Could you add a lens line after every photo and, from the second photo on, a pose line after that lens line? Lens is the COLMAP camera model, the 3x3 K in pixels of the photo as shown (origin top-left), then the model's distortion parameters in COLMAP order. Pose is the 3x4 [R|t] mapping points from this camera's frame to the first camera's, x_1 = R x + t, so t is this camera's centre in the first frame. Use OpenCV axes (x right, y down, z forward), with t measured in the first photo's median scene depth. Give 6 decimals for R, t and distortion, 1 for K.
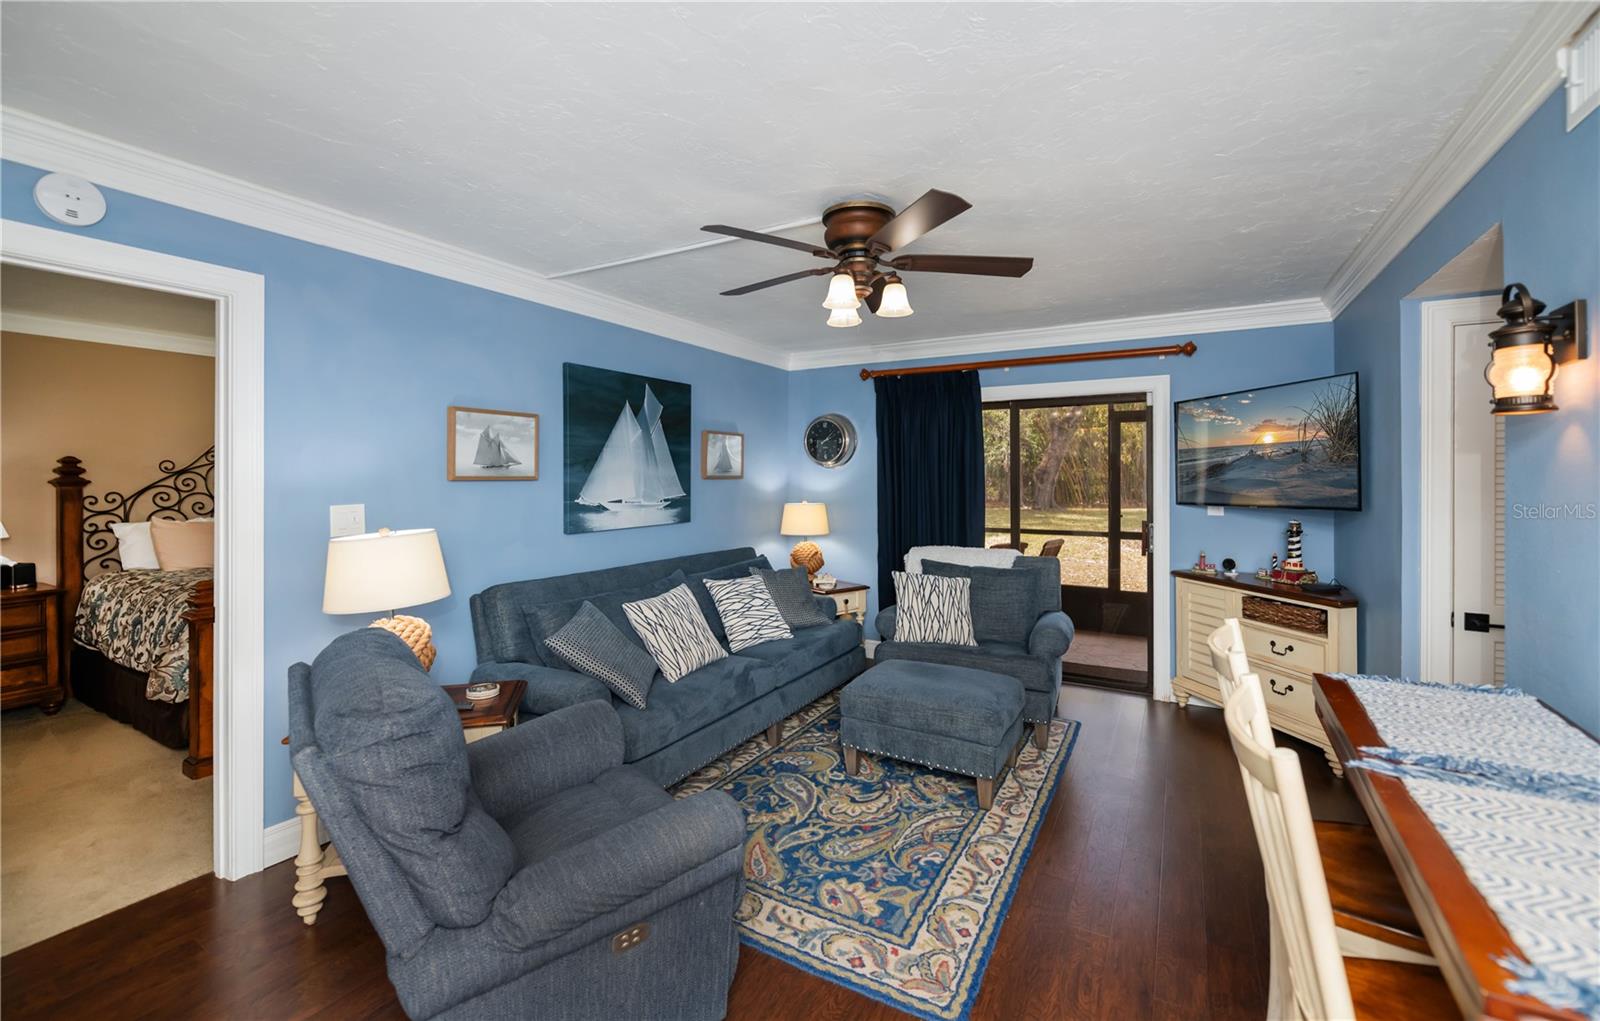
lens RADIAL K [[650.5, 0, 833.9], [0, 650.5, 446.3], [0, 0, 1]] dist [0.000378, -0.000898]
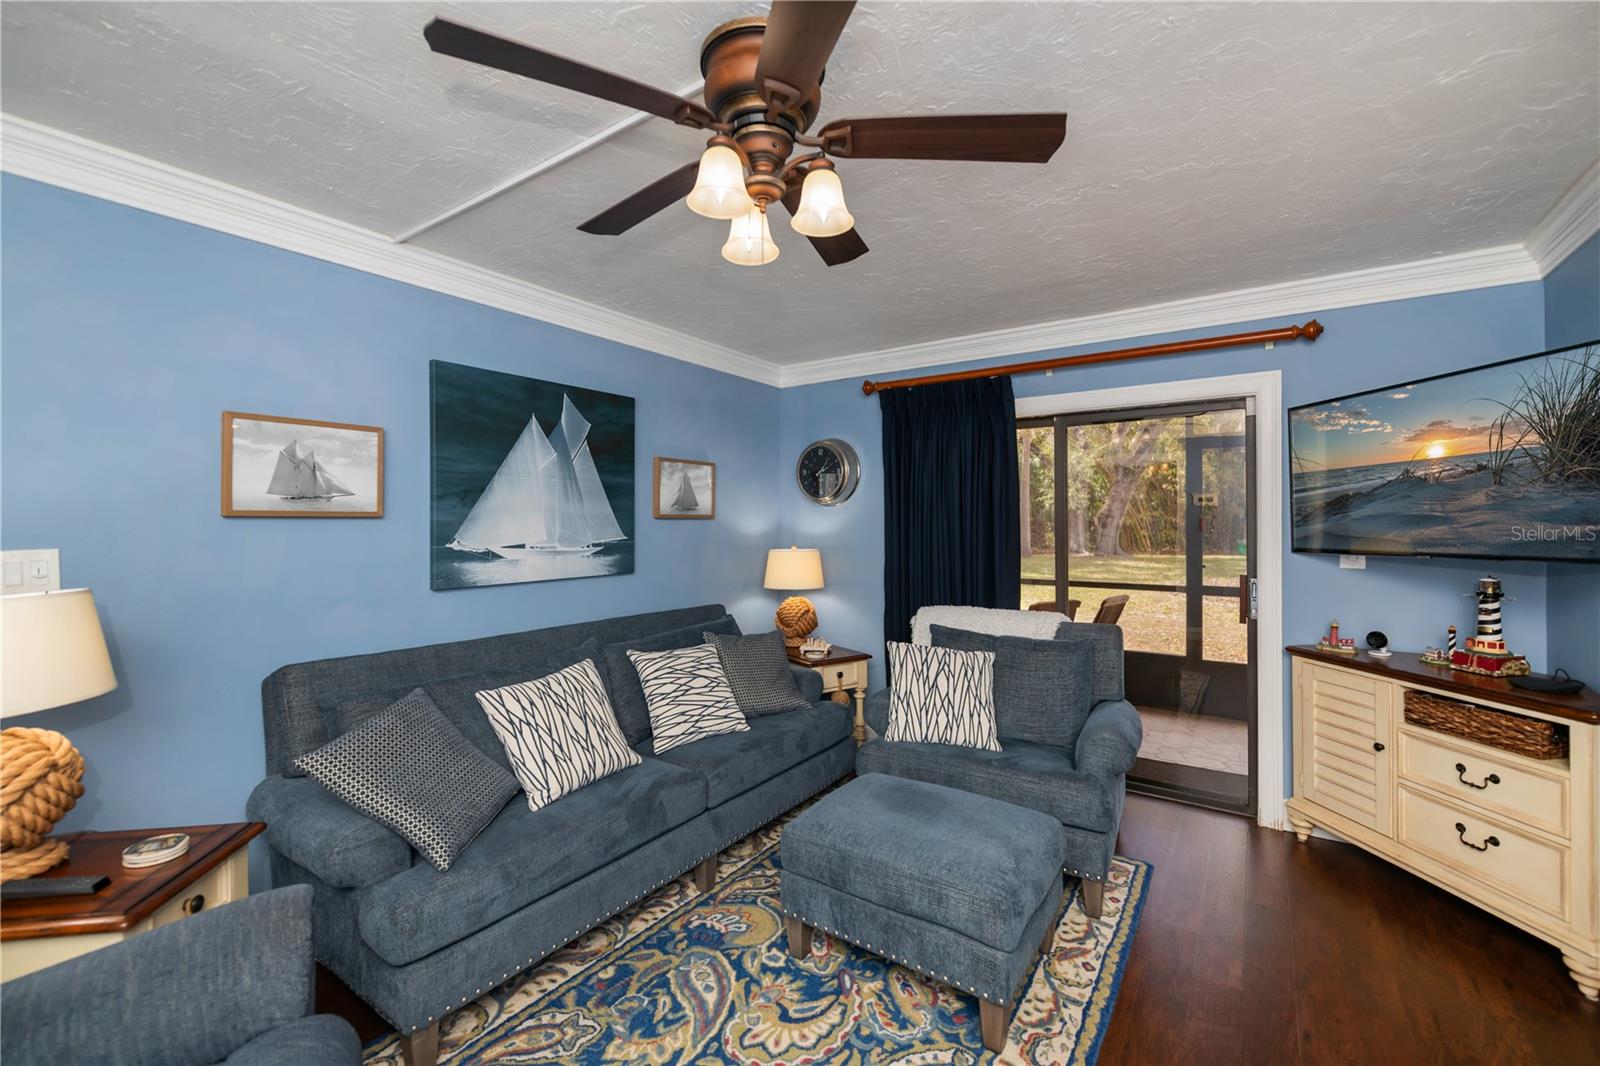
lens RADIAL K [[652.7, 0, 829.2], [0, 652.7, 496.0], [0, 0, 1]] dist [-0.003259, -0.001741]
pose [[0.995784, -0.004751, -0.091607, 0.116041], [0.005371, 0.999964, 0.006520, 0.026453], [0.091573, -0.006985, 0.995774, 0.320350]]
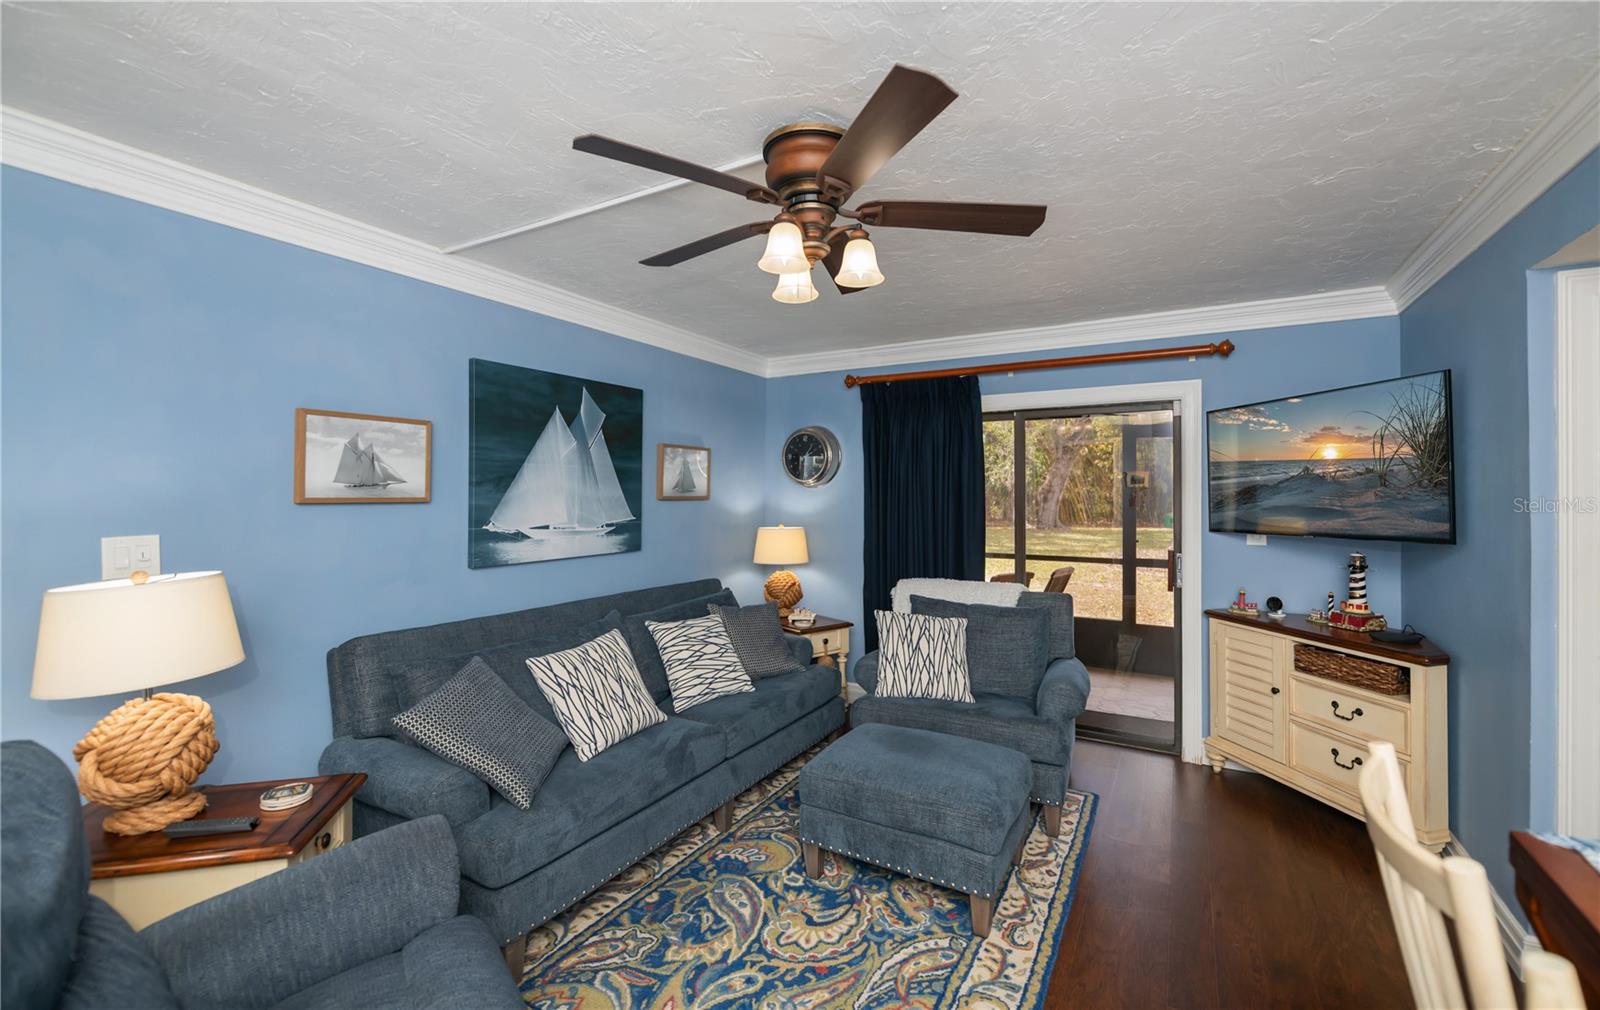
lens RADIAL K [[643.5, 0, 840.4], [0, 643.5, 462.8], [0, 0, 1]] dist [-0.004329, -0.000343]
pose [[0.999995, 0.003199, 0.000828, 0.054678], [-0.003197, 0.999992, -0.002579, 0.003496], [-0.000837, 0.002577, 0.999996, 0.206099]]
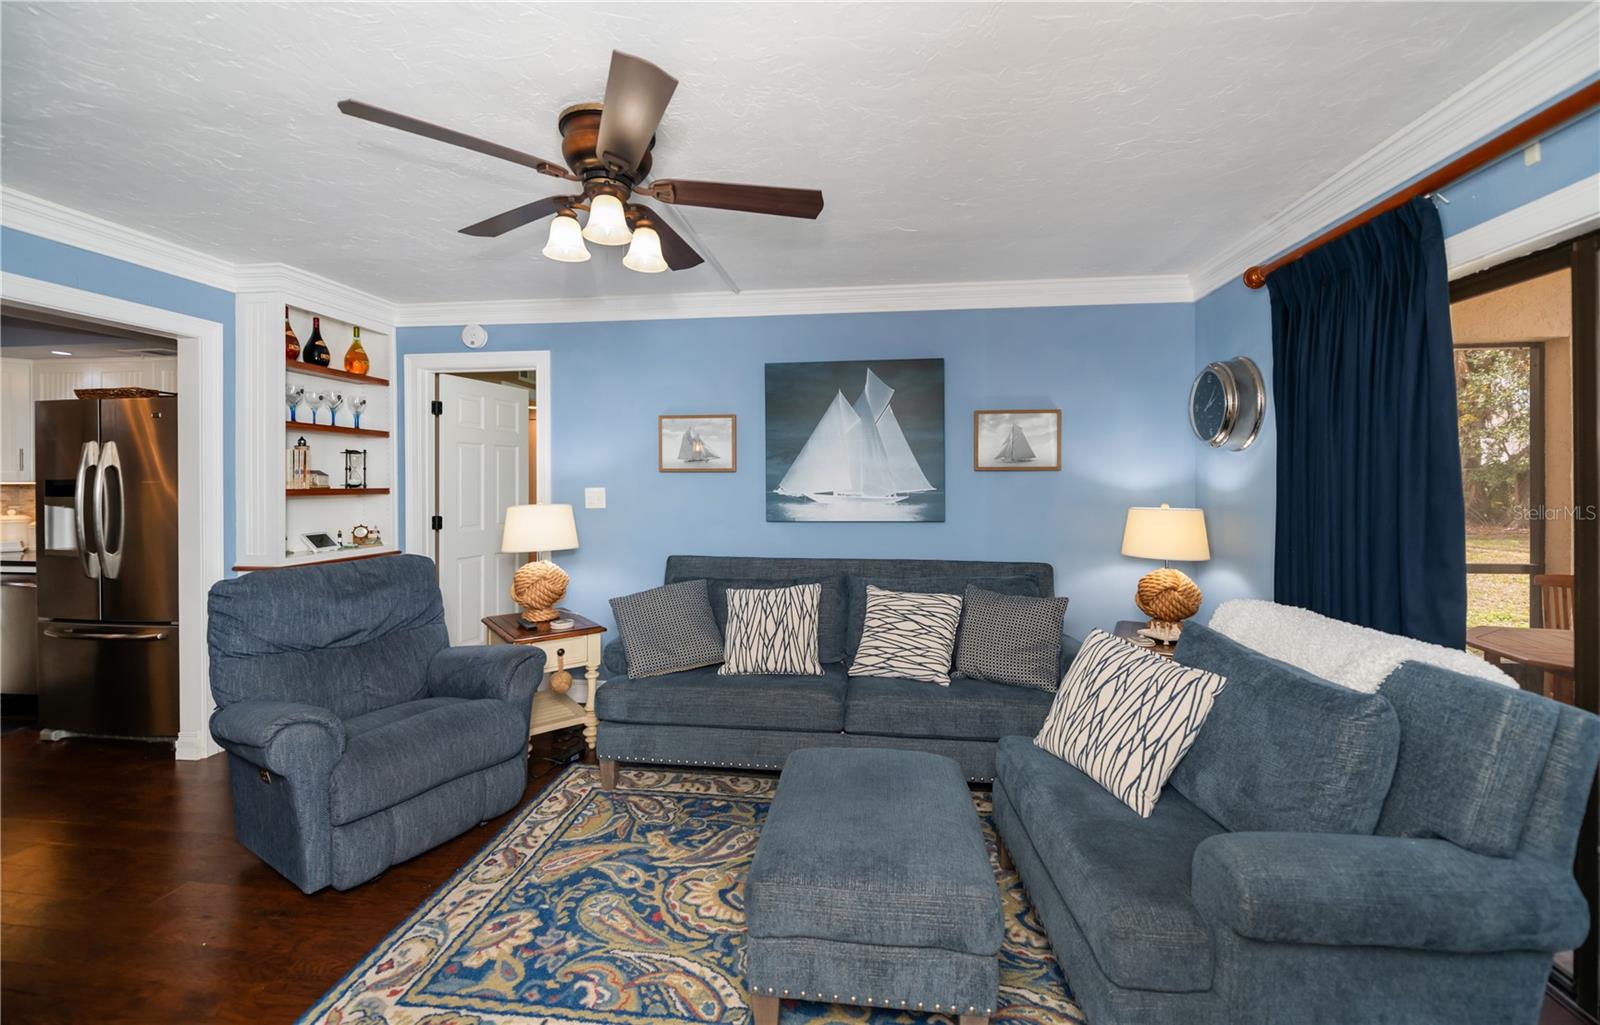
lens RADIAL K [[650.5, 0, 815.2], [0, 650.5, 456.9], [0, 0, 1]] dist [0.000378, -0.000898]
pose [[0.369067, -0.033086, -0.928814, 0.672664], [0.044183, 0.998861, -0.018025, 0.054062], [0.928352, -0.034385, 0.370109, 0.720465]]
